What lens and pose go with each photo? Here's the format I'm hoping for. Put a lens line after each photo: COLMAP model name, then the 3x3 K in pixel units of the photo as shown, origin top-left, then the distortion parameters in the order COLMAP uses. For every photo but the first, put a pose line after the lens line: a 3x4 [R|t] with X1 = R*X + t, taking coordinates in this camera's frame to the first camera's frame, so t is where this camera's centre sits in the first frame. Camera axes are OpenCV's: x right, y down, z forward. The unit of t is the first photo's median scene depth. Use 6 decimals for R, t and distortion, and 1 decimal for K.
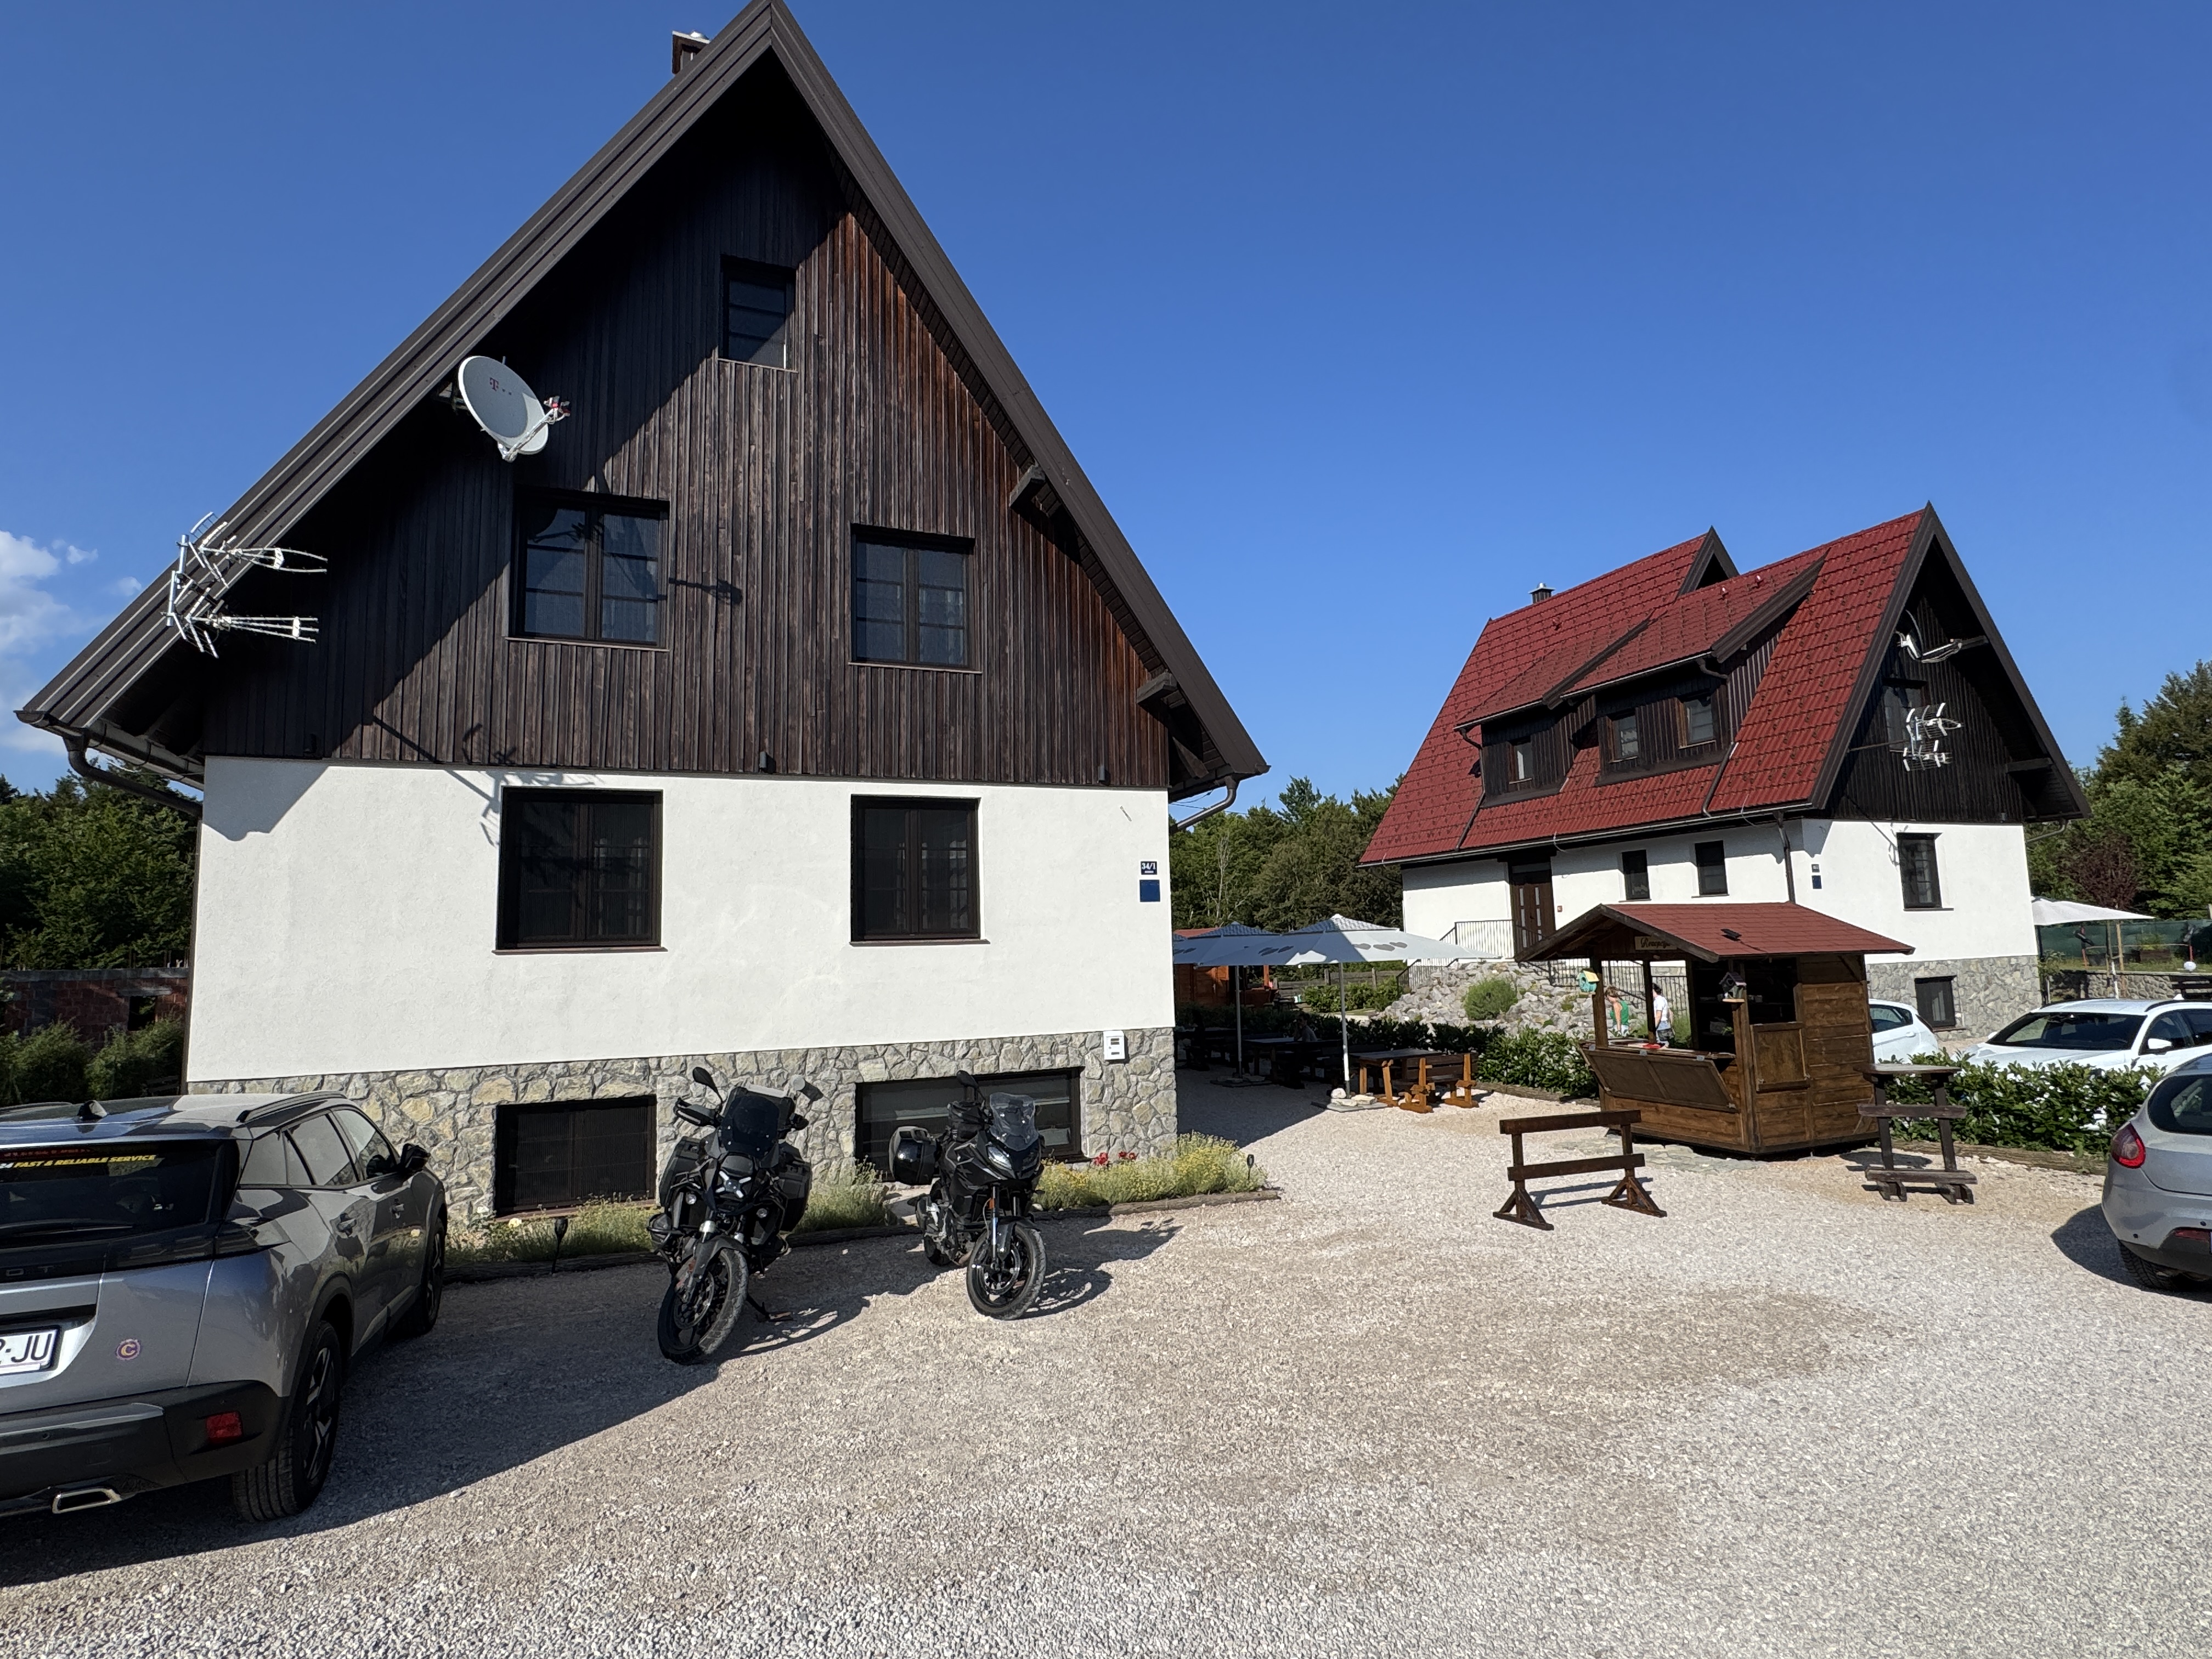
lens RADIAL K [[1100.3, 0, 1103.2], [0, 1100.3, 836.6], [0, 0, 1]] dist [0.003390, 0.000330]
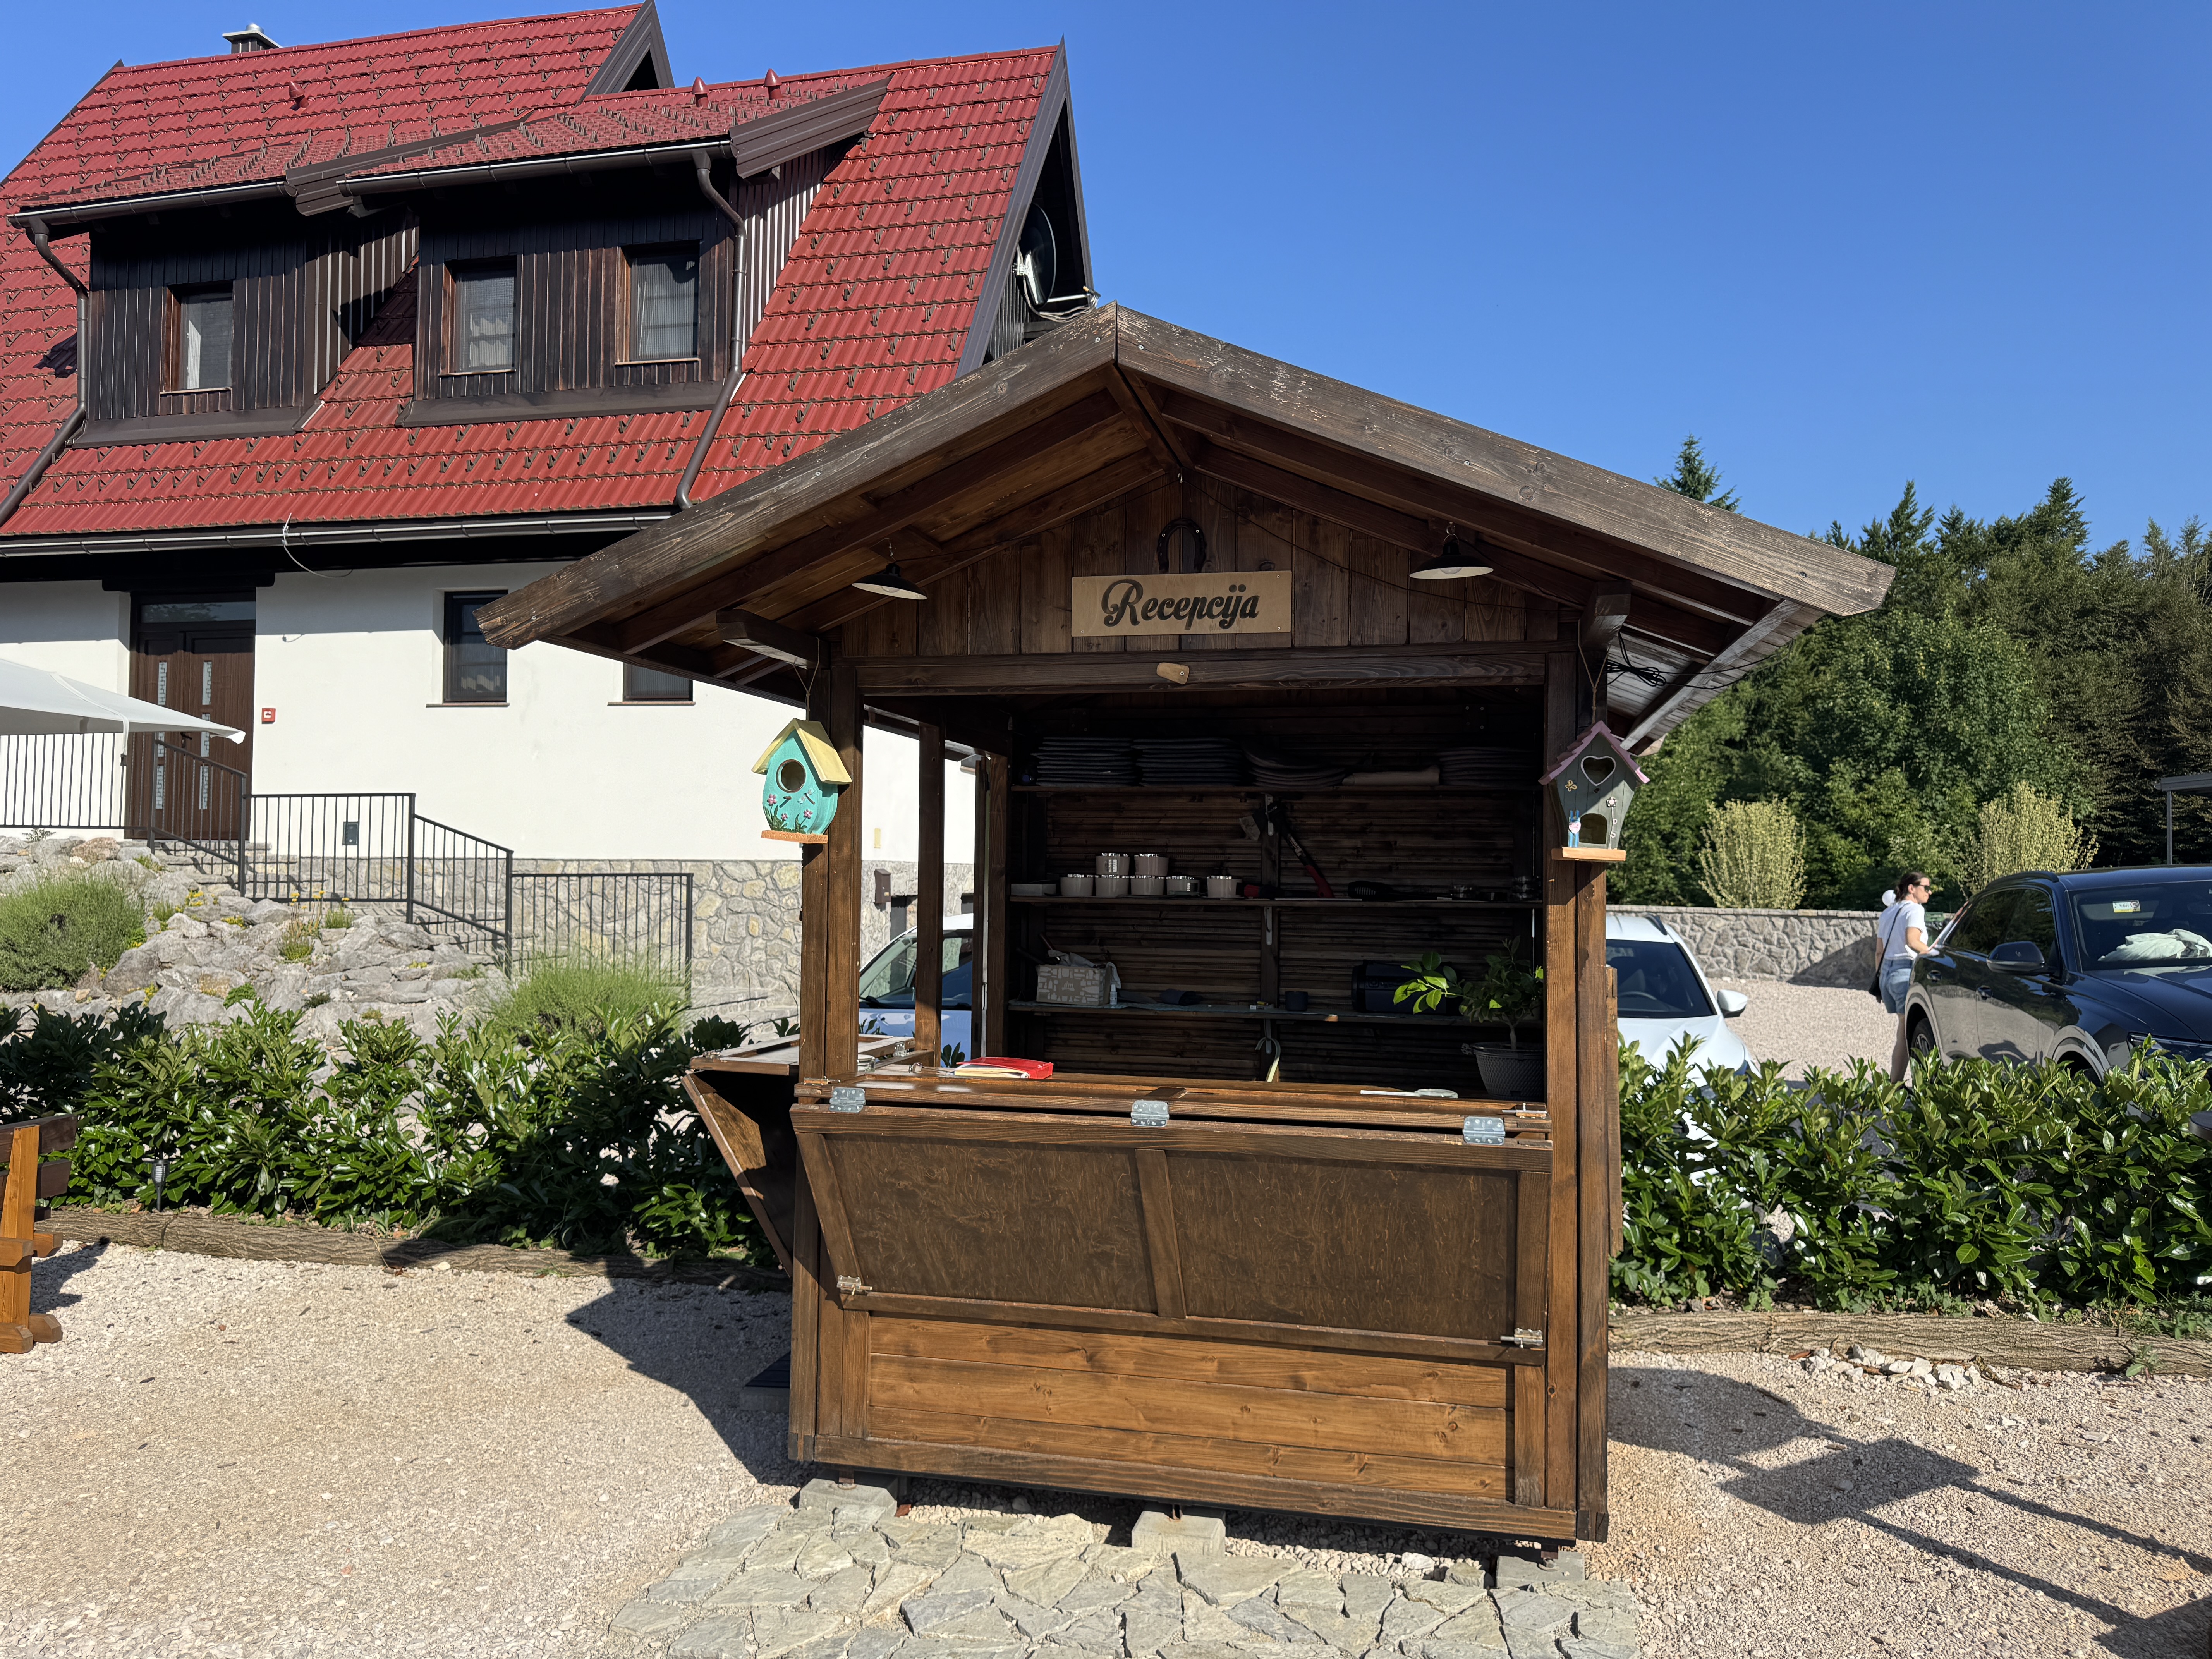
lens RADIAL K [[1579.8, 0, 1102.0], [0, 1579.8, 830.8], [0, 0, 1]] dist [0.010187, -0.001675]
pose [[0.578749, 0.062139, 0.813135, 0.127555], [-0.114104, 0.993455, 0.005295, 0.074152], [-0.807483, -0.095847, 0.582052, 0.433733]]
